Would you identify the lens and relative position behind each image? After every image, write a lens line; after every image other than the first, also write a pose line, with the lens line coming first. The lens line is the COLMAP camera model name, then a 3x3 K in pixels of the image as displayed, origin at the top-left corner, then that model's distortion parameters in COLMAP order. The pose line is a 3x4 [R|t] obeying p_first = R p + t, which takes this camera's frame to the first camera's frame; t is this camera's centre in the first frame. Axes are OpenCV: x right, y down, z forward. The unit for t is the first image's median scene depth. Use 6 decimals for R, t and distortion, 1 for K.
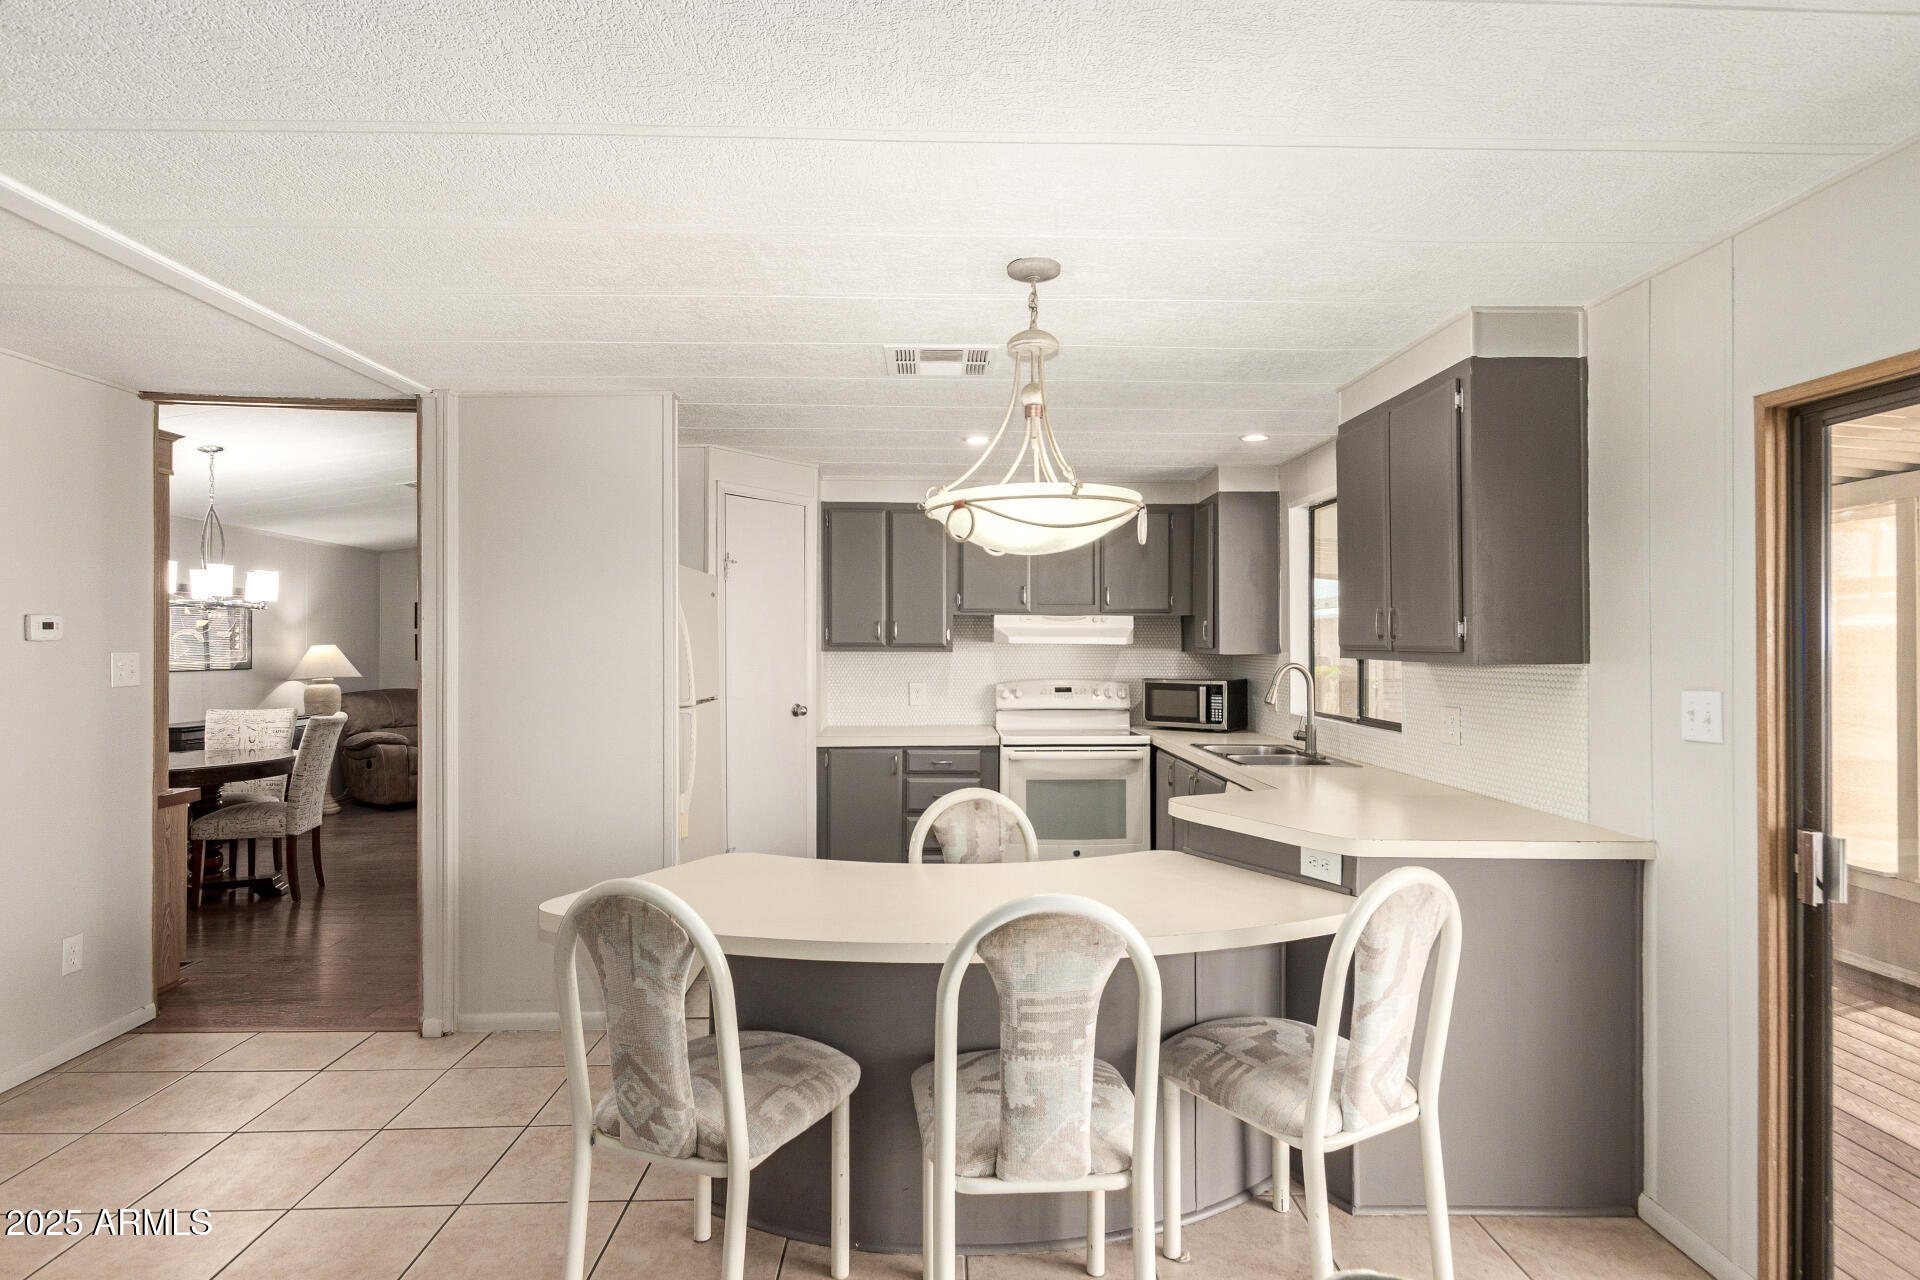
lens RADIAL K [[925.3, 0, 960.0], [0, 925.3, 640.0], [0, 0, 1]] dist [0.000421, 0.000011]
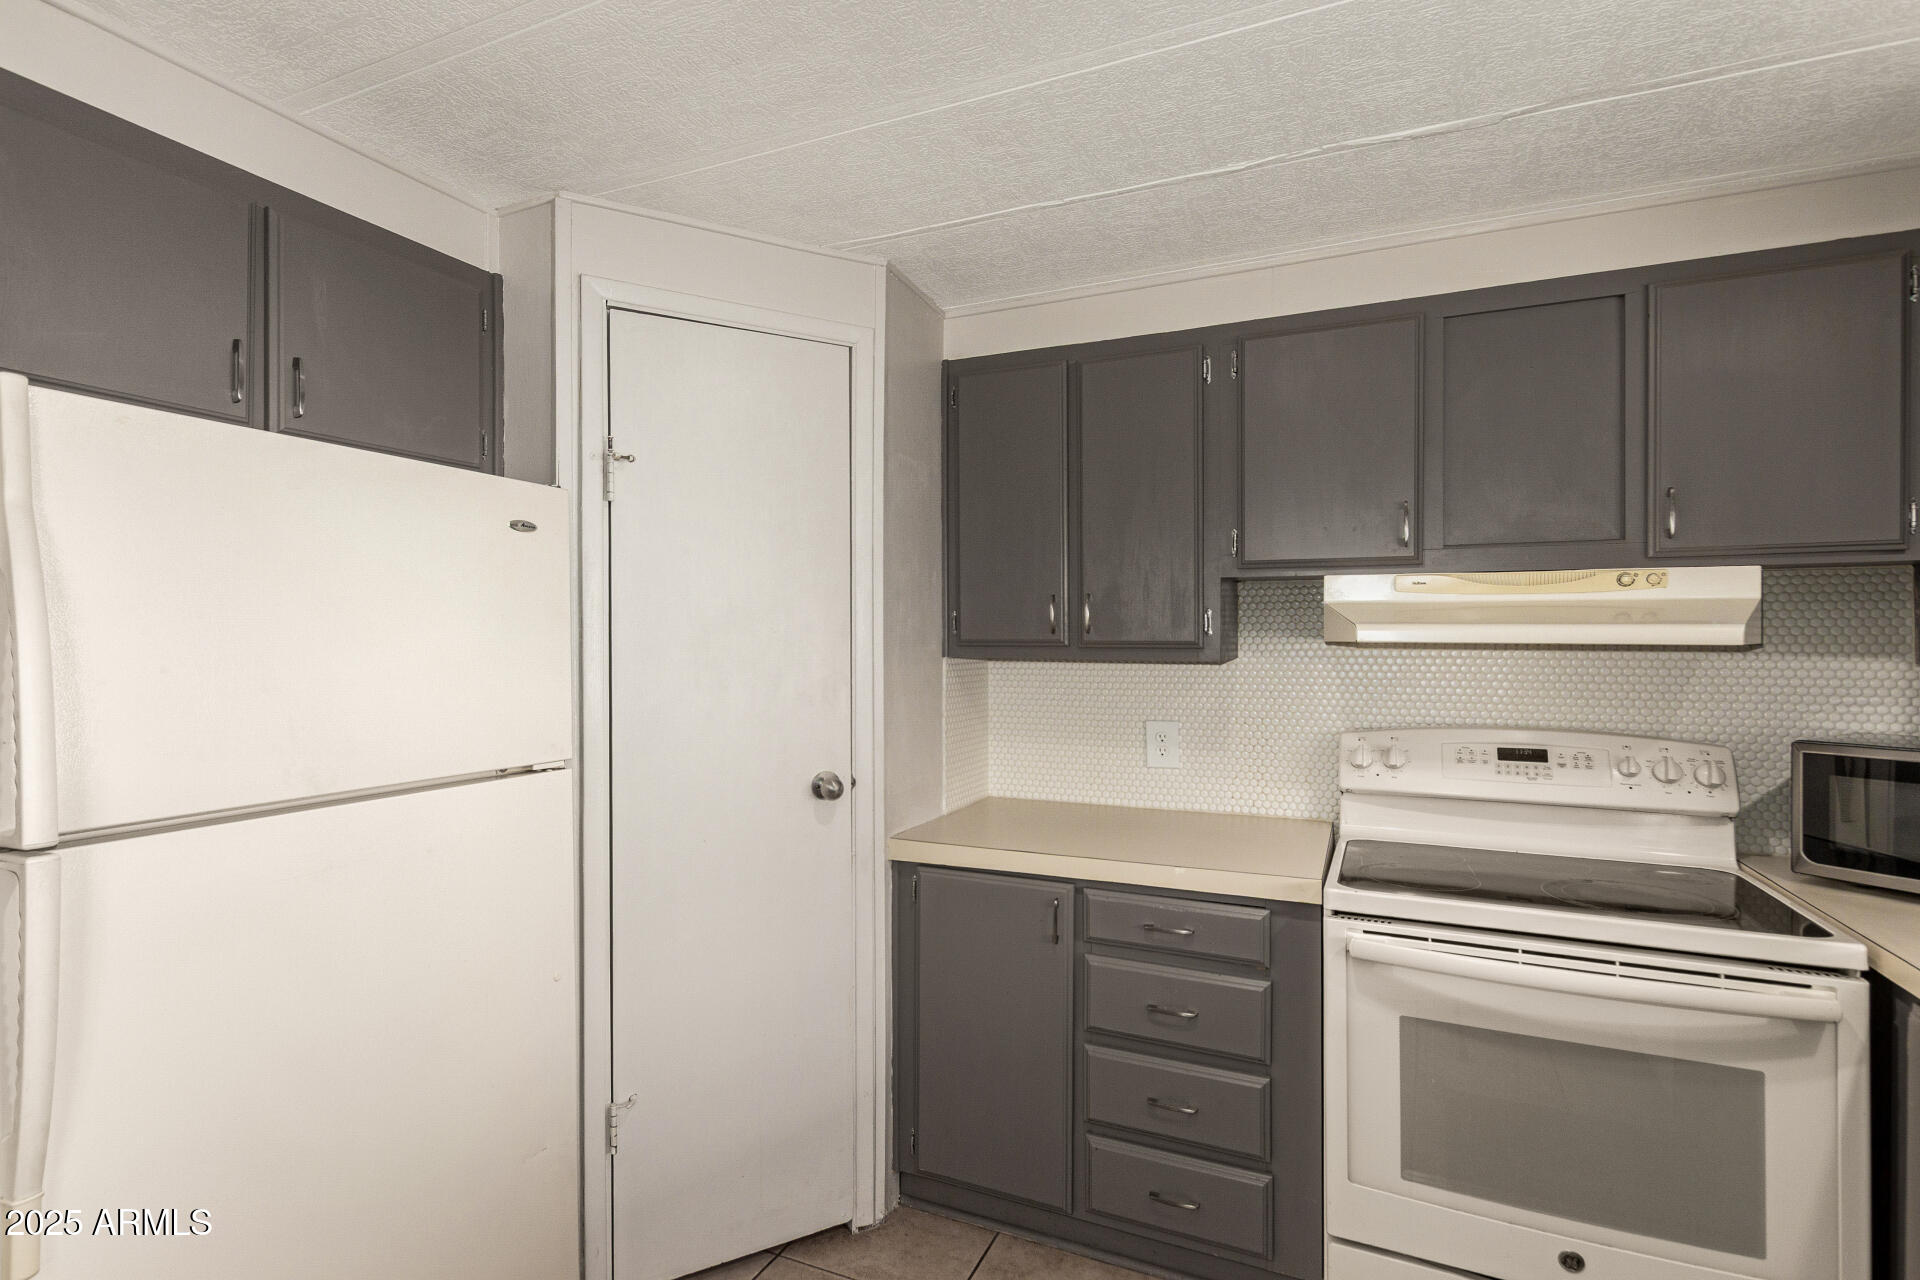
lens RADIAL K [[894.5, 0, 897.8], [0, 894.5, 644.9], [0, 0, 1]] dist [0.001328, -0.000188]
pose [[0.878657, 0.002725, -0.477446, 0.061464], [0.001647, 0.999960, 0.008738, 0.001299], [0.477451, -0.008464, 0.878617, 0.555511]]
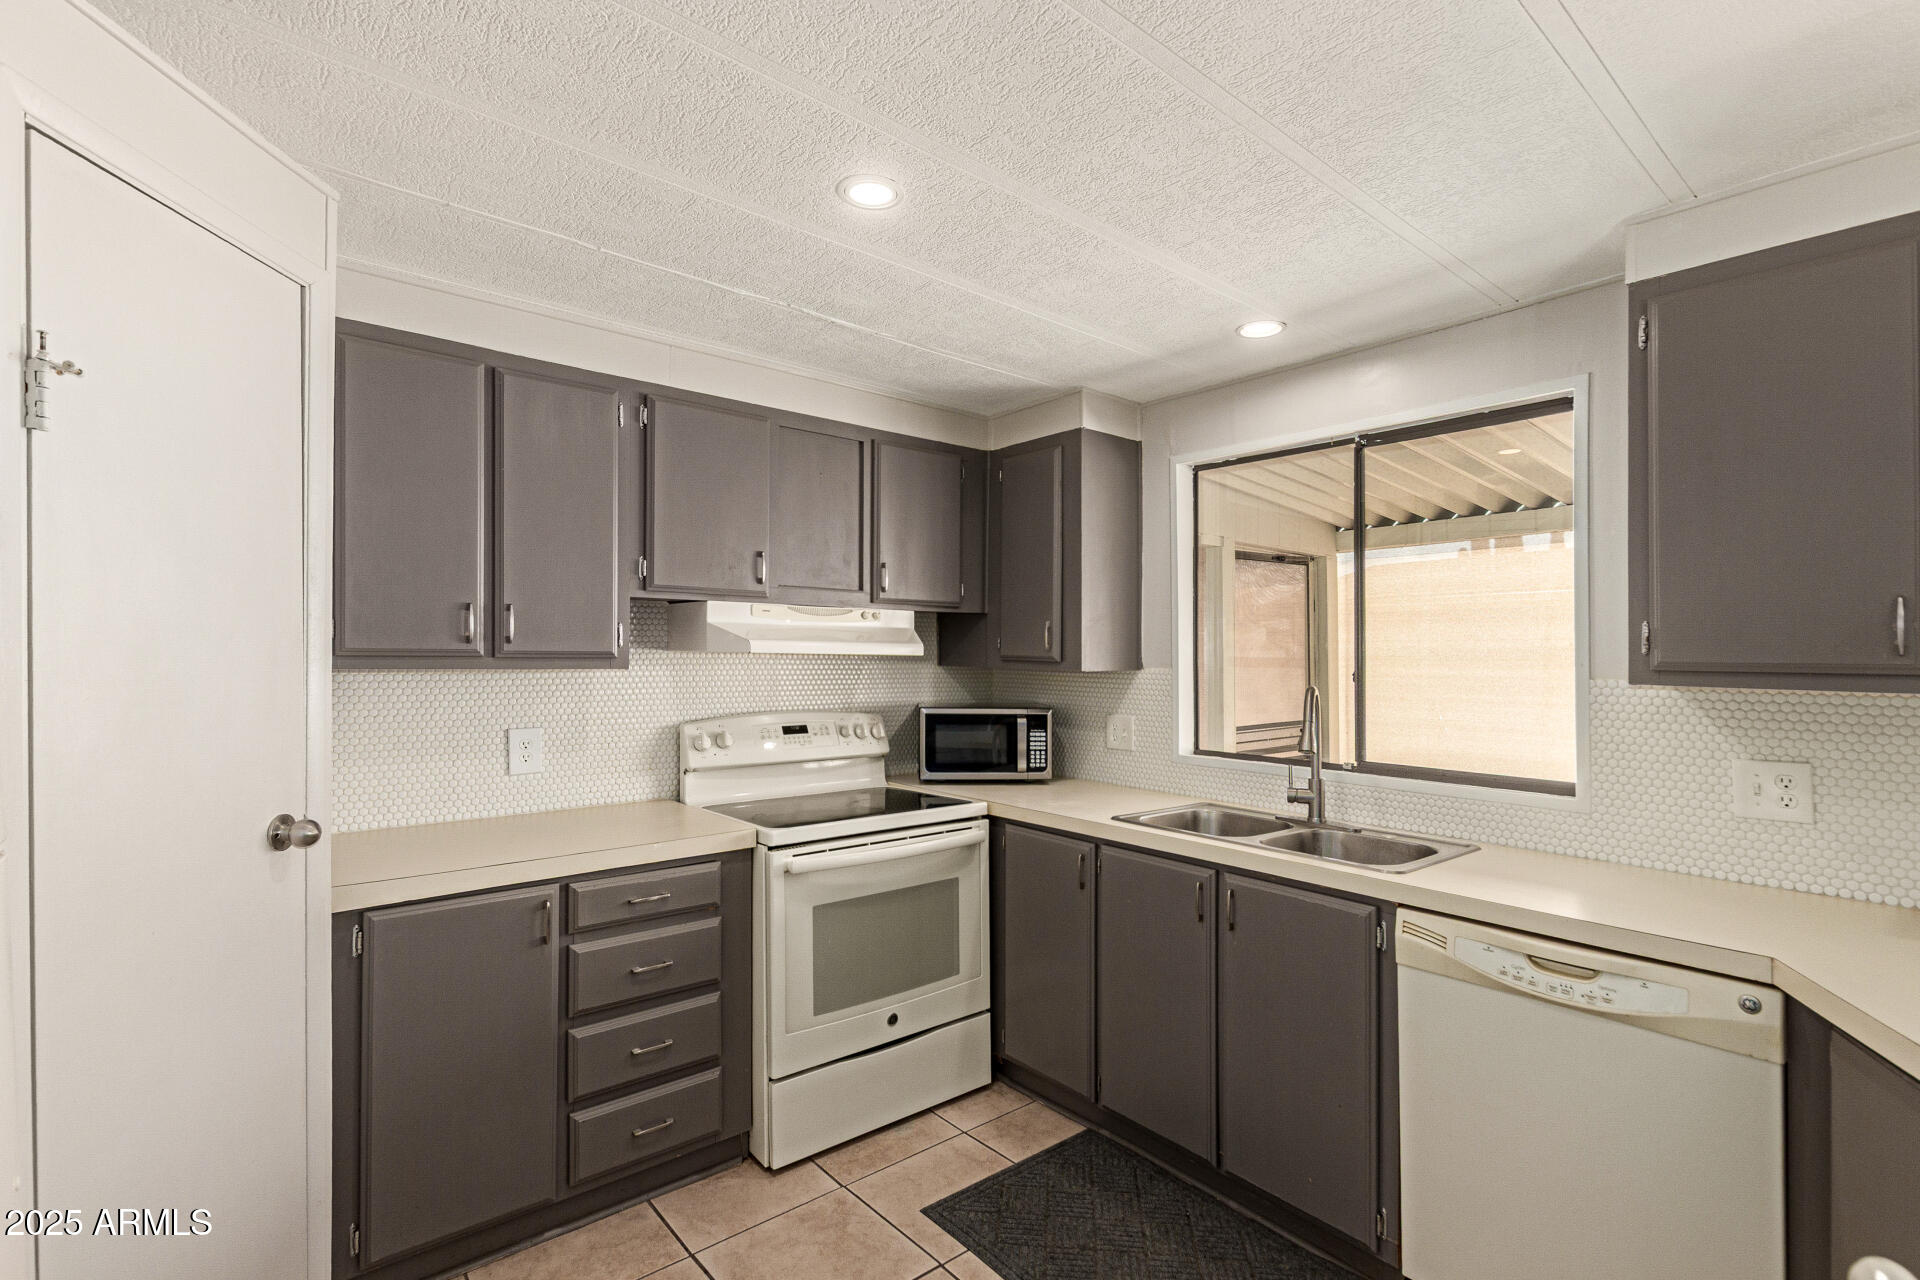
lens RADIAL K [[900.7, 0, 1002.3], [0, 900.7, 648.9], [0, 0, 1]] dist [-0.002441, -0.000553]
pose [[0.791398, 0.007606, 0.611254, -0.150975], [-0.008939, 0.999960, -0.000870, 0.000462], [-0.611236, -0.004776, 0.791434, 0.483554]]
